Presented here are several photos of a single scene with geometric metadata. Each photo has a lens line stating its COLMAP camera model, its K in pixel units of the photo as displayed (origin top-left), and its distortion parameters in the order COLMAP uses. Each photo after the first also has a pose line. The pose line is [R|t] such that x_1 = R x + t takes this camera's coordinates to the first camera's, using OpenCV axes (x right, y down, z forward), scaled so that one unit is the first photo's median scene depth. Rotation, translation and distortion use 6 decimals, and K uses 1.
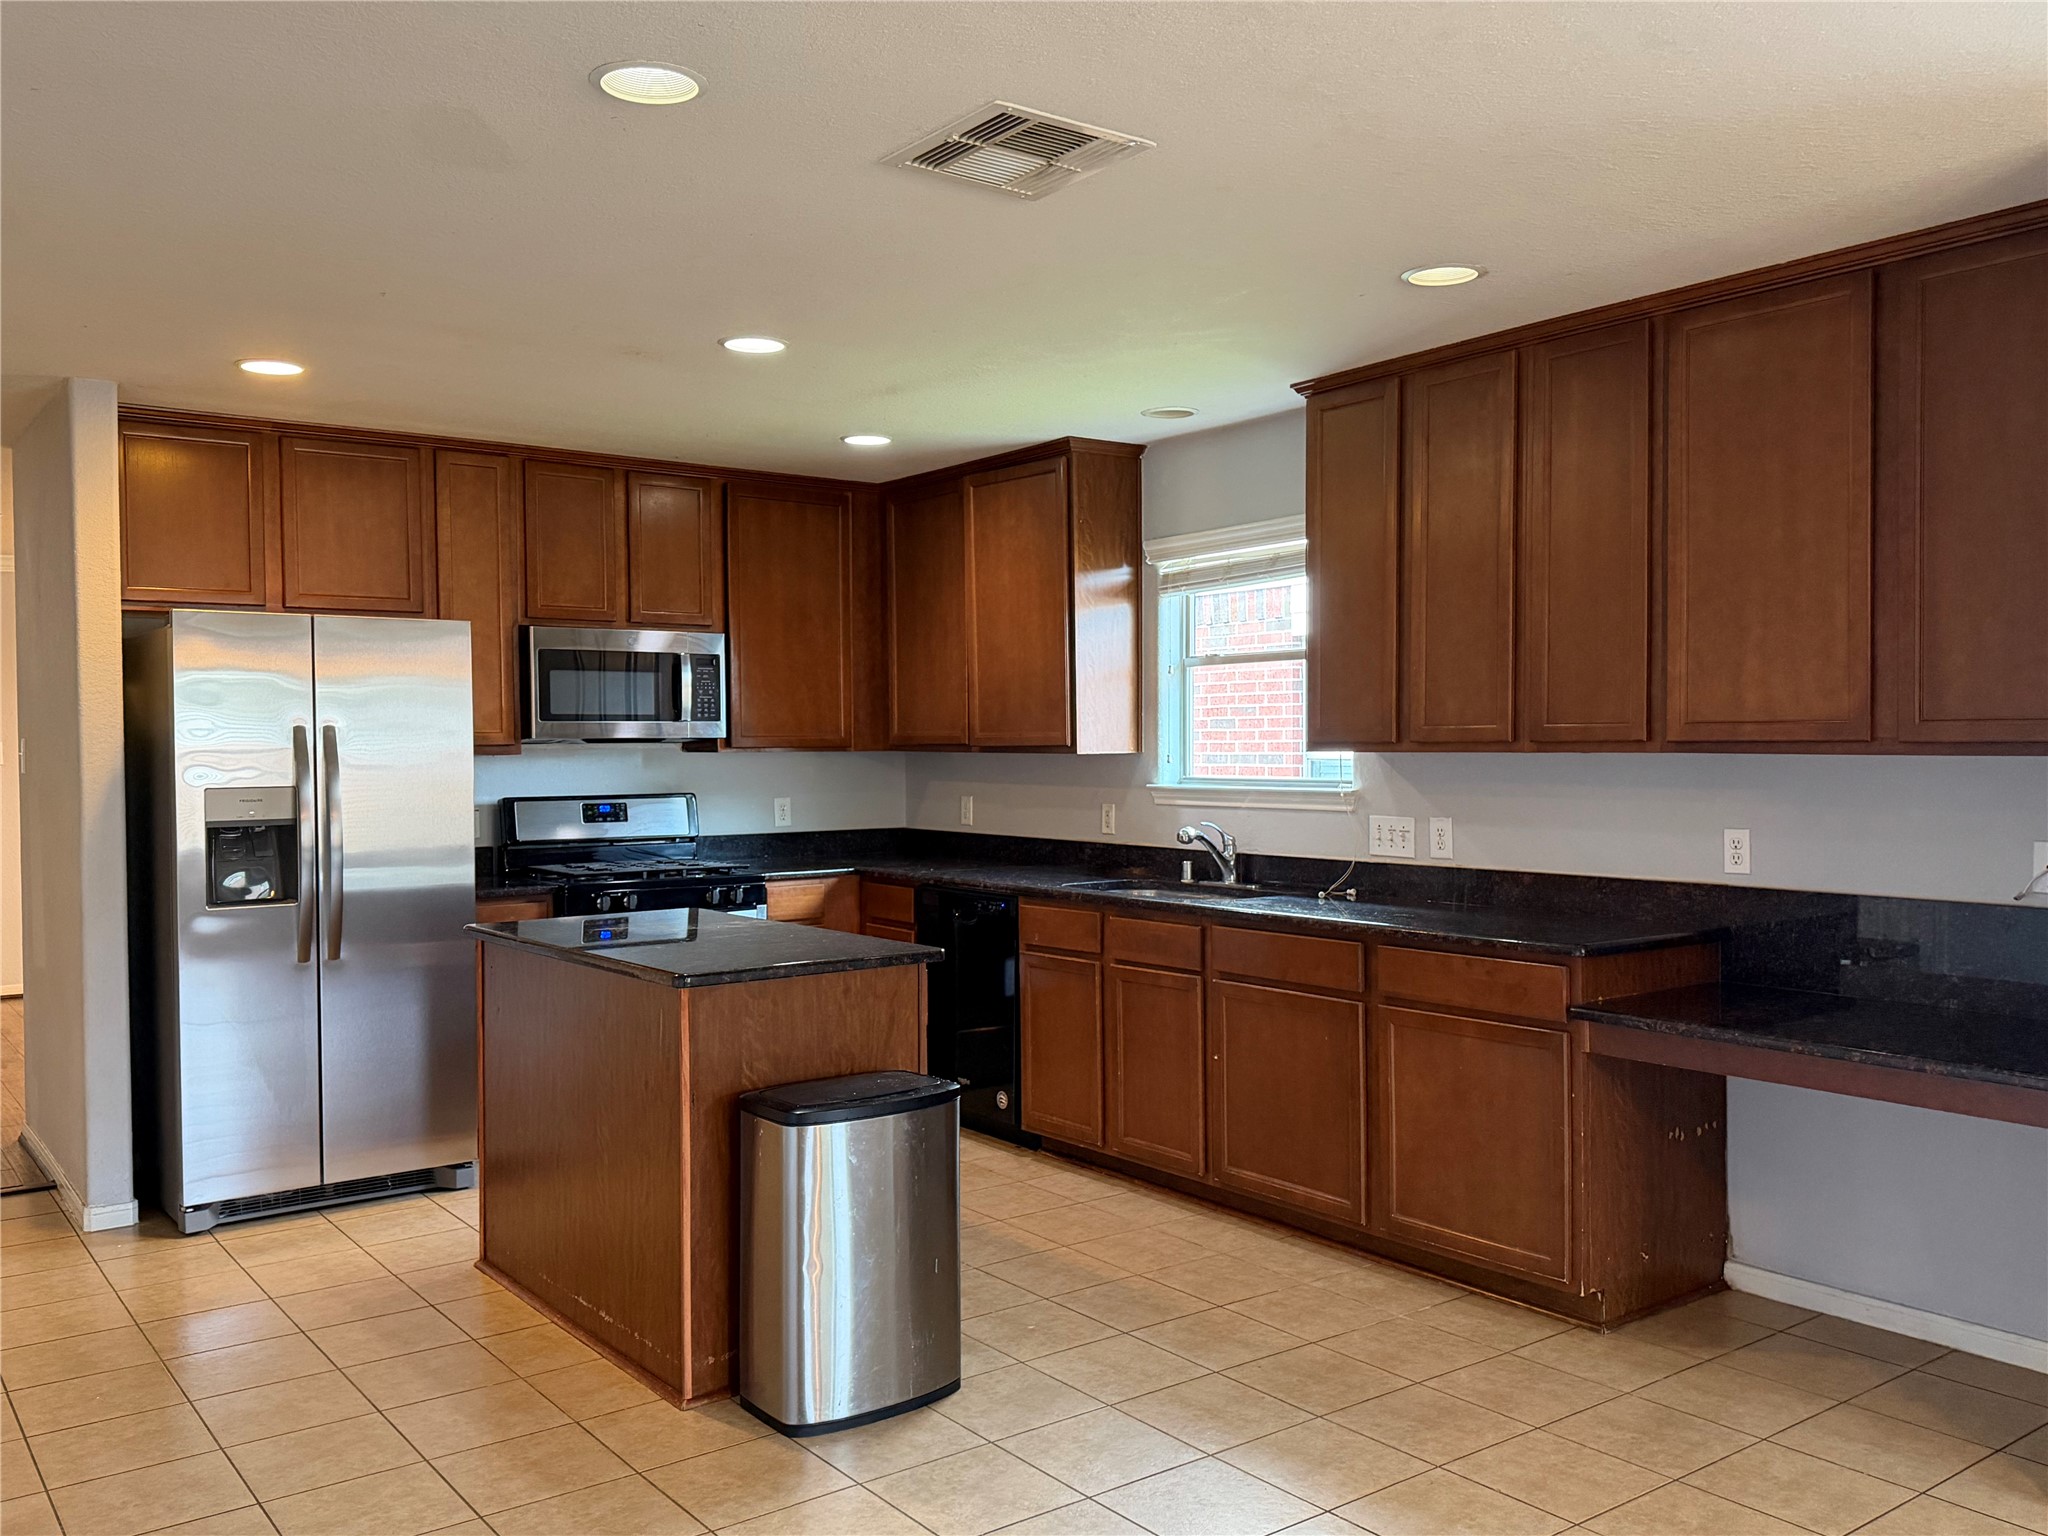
lens RADIAL K [[1668.5, 0, 1025.7], [0, 1668.5, 786.5], [0, 0, 1]] dist [0.159814, -0.323245]
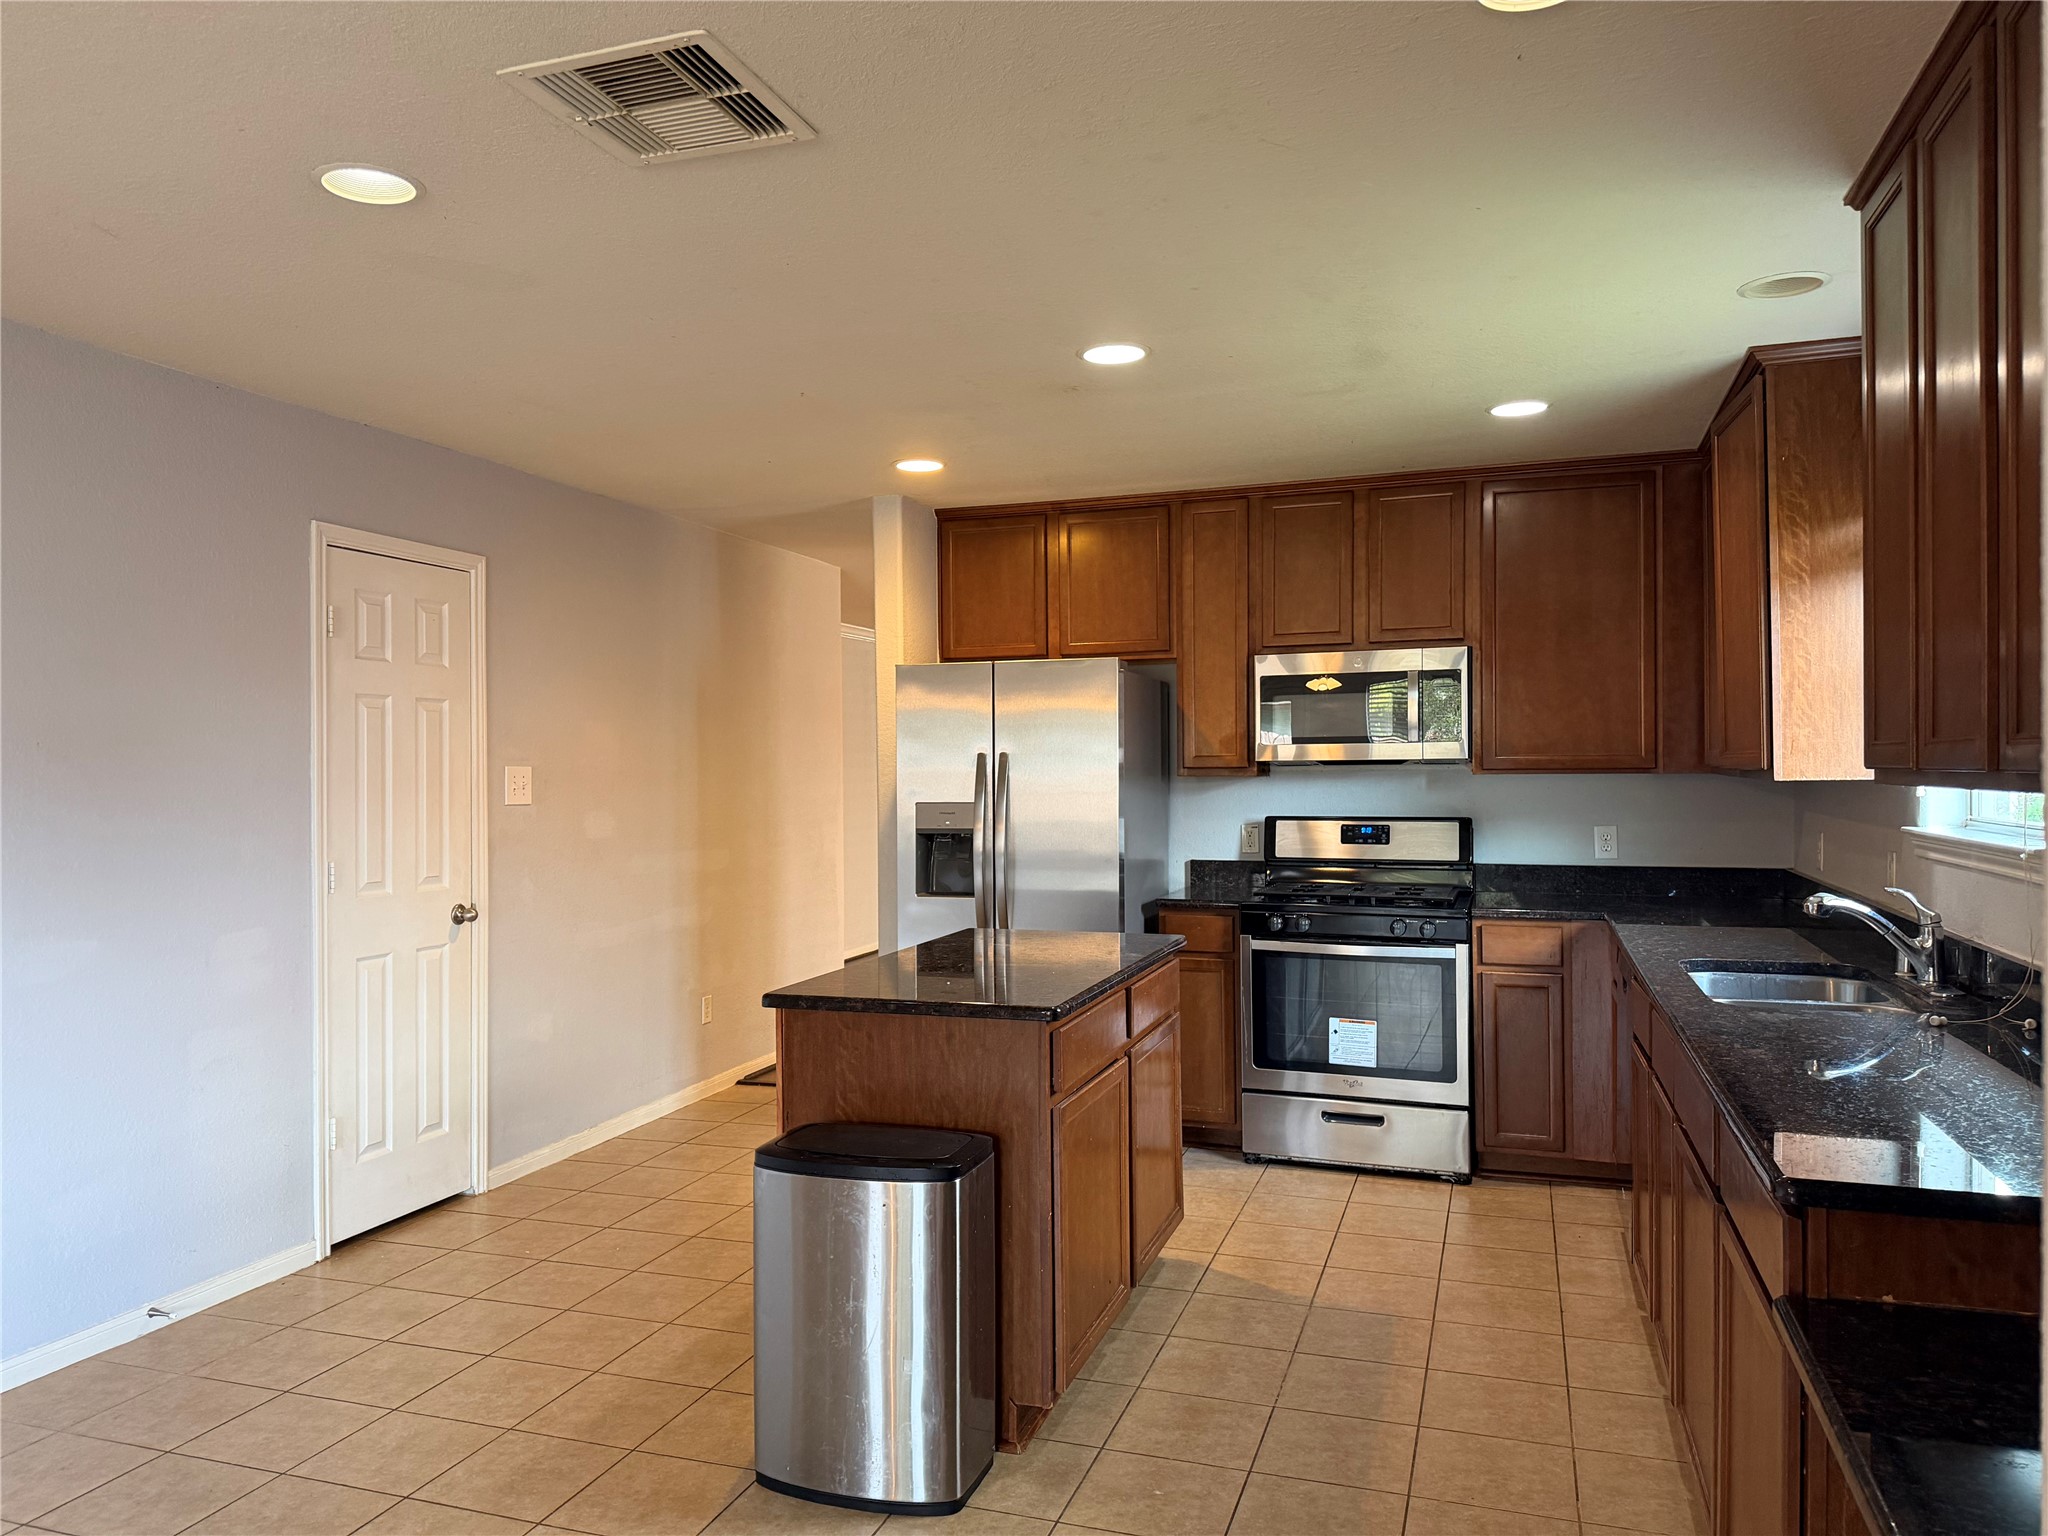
lens RADIAL K [[1440.5, 0, 1012.4], [0, 1440.5, 772.6], [0, 0, 1]] dist [0.071460, -0.095057]
pose [[0.557120, 0.004240, -0.830421, 0.466287], [-0.016815, 0.999840, -0.006176, -0.016536], [0.830262, 0.017405, 0.557102, 0.469872]]
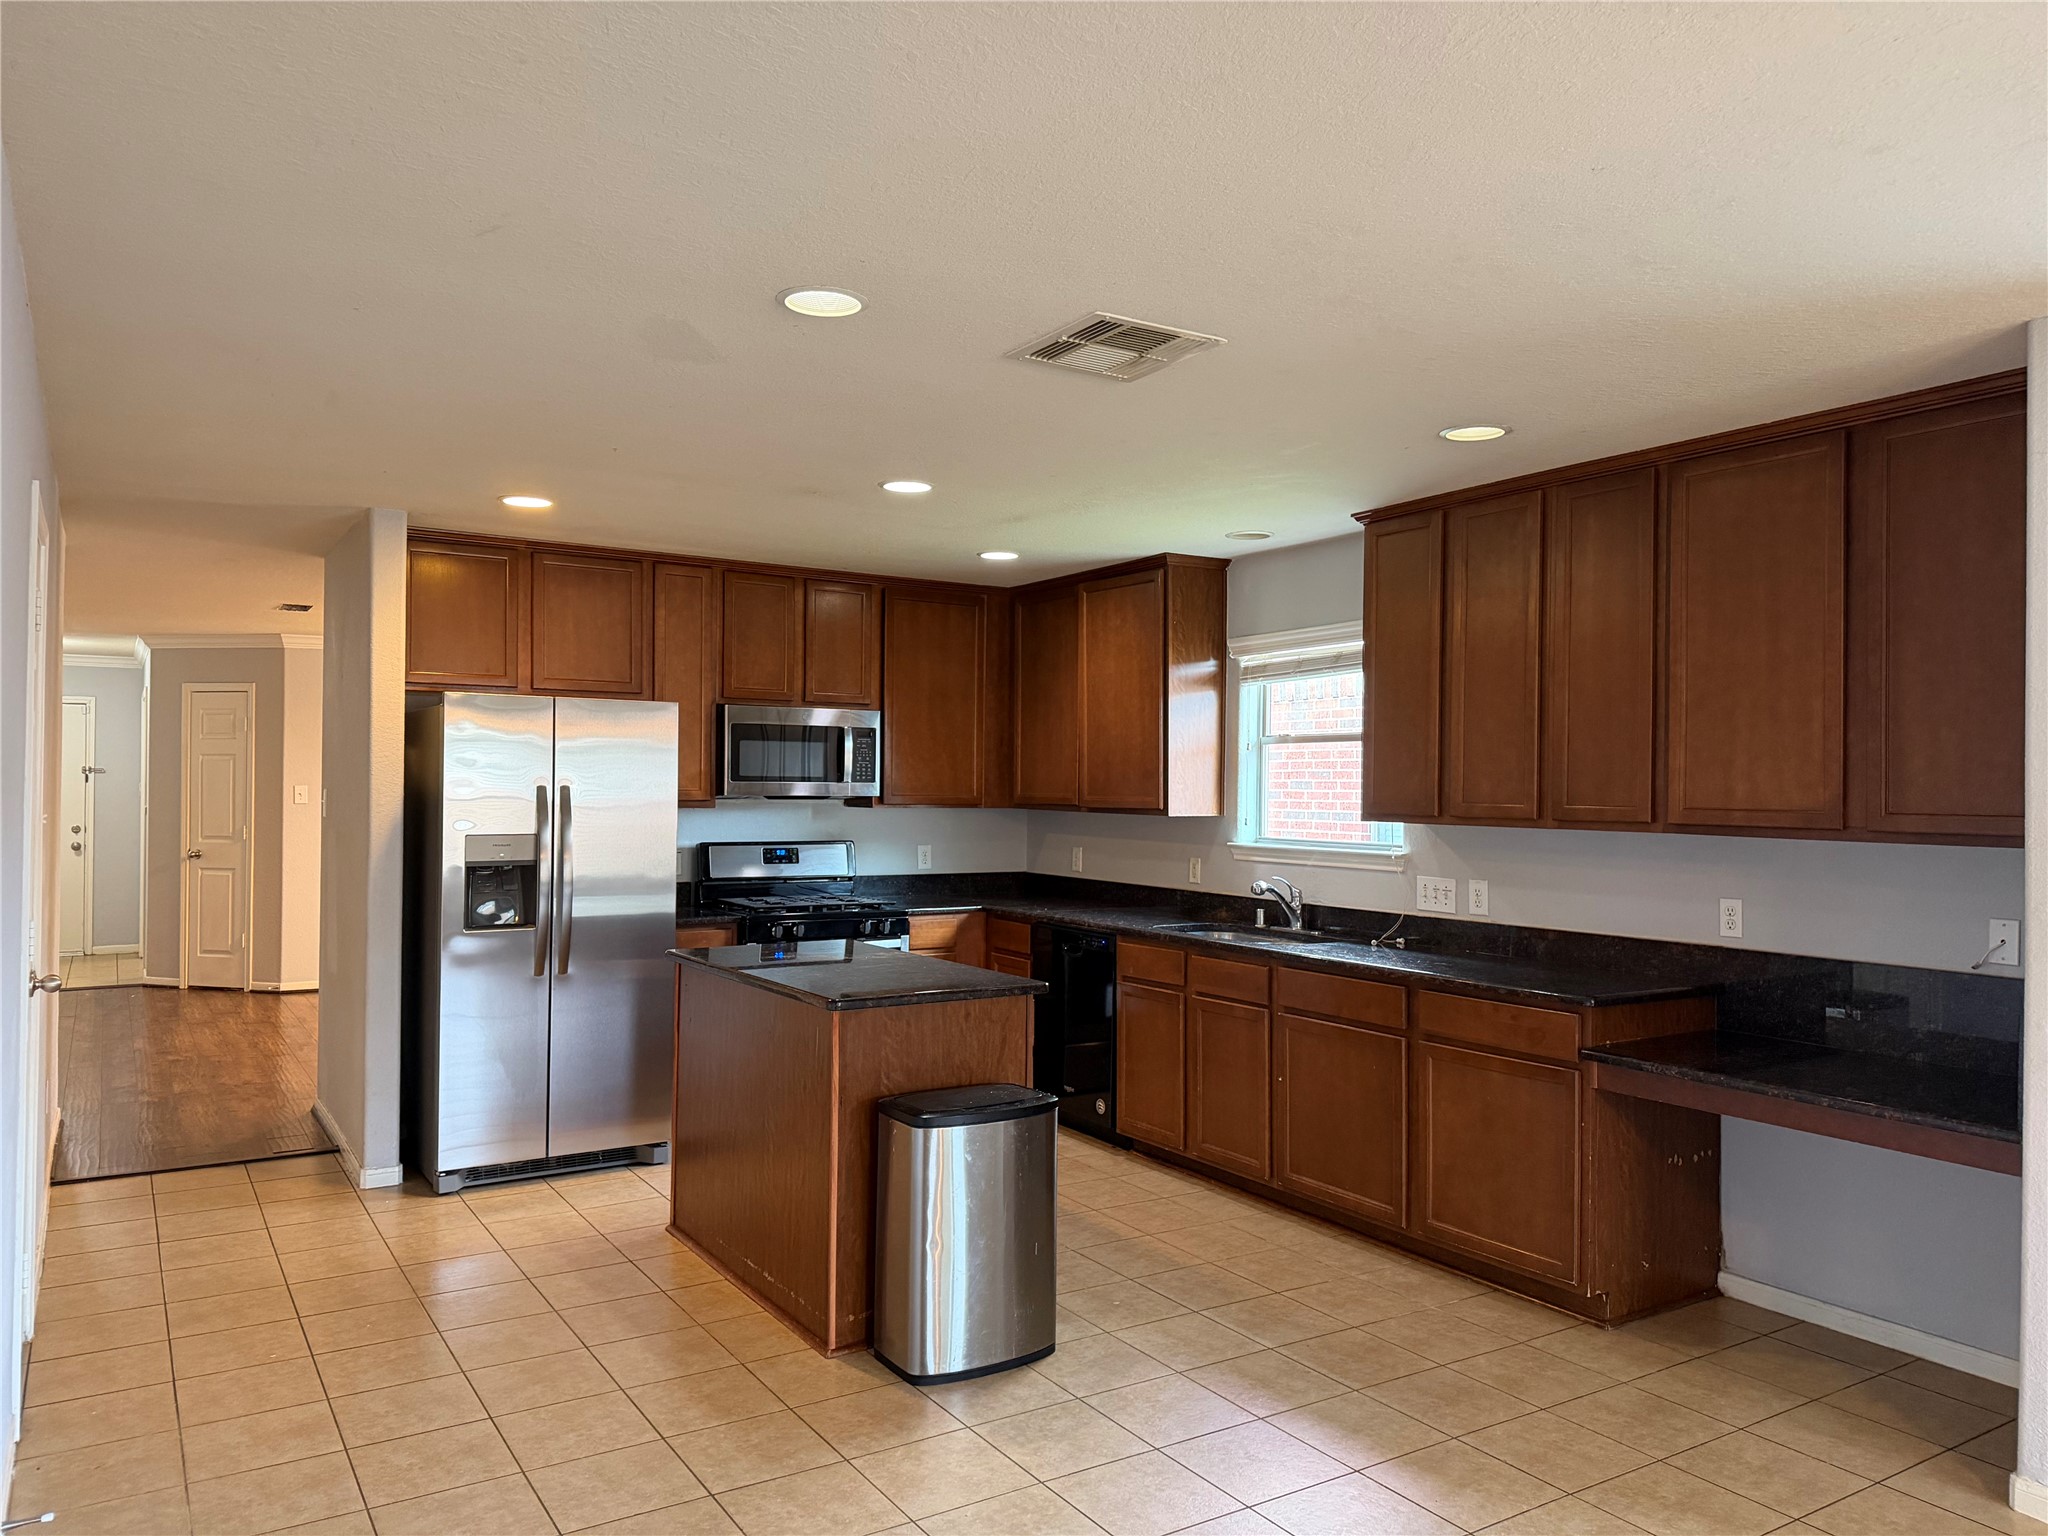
lens RADIAL K [[1428.9, 0, 1025.3], [0, 1428.9, 782.4], [0, 0, 1]] dist [0.112983, -0.188347]
pose [[0.996632, 0.017109, -0.080206, 0.012617], [-0.019501, 0.999385, -0.029144, -0.014715], [0.079658, 0.030610, 0.996352, -0.031218]]
